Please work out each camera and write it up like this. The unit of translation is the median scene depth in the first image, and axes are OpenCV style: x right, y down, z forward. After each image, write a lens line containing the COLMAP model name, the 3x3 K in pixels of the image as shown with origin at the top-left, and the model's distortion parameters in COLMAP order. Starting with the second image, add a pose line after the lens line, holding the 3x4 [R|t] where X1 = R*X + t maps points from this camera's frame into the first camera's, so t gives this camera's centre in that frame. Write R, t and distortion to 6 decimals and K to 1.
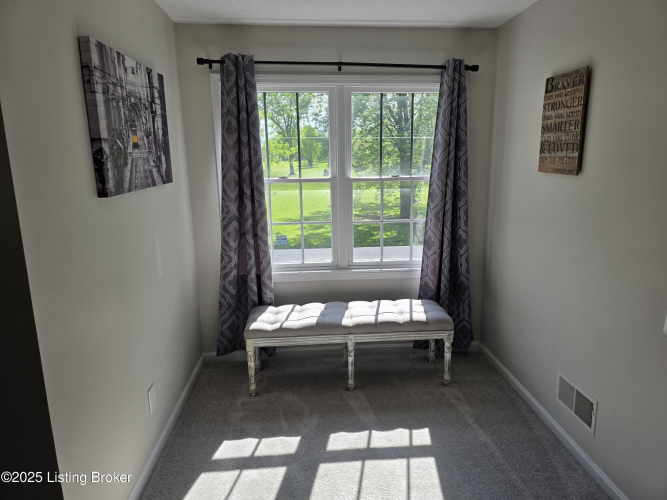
lens RADIAL K [[445.3, 0, 334.0], [0, 445.3, 249.7], [0, 0, 1]] dist [0.010403, -0.000019]
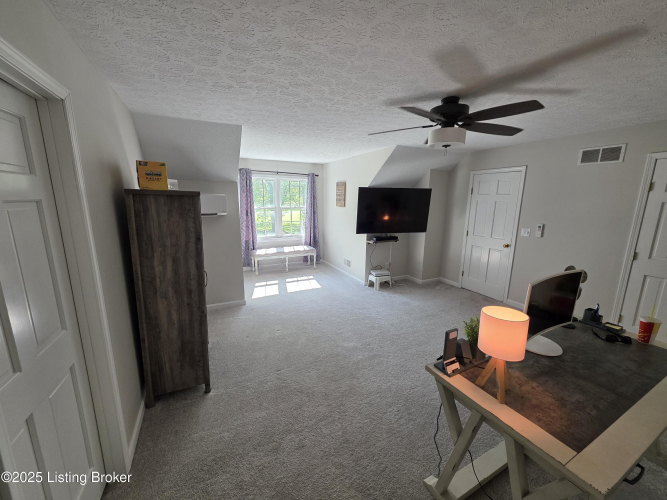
lens RADIAL K [[267.5, 0, 334.0], [0, 267.5, 249.1], [0, 0, 1]] dist [0.000409, 0.000002]
pose [[0.924173, -0.049296, 0.378780, -0.372478], [0.054195, 0.998528, -0.002276, 0.164428], [-0.378110, 0.022632, 0.925484, -0.929269]]
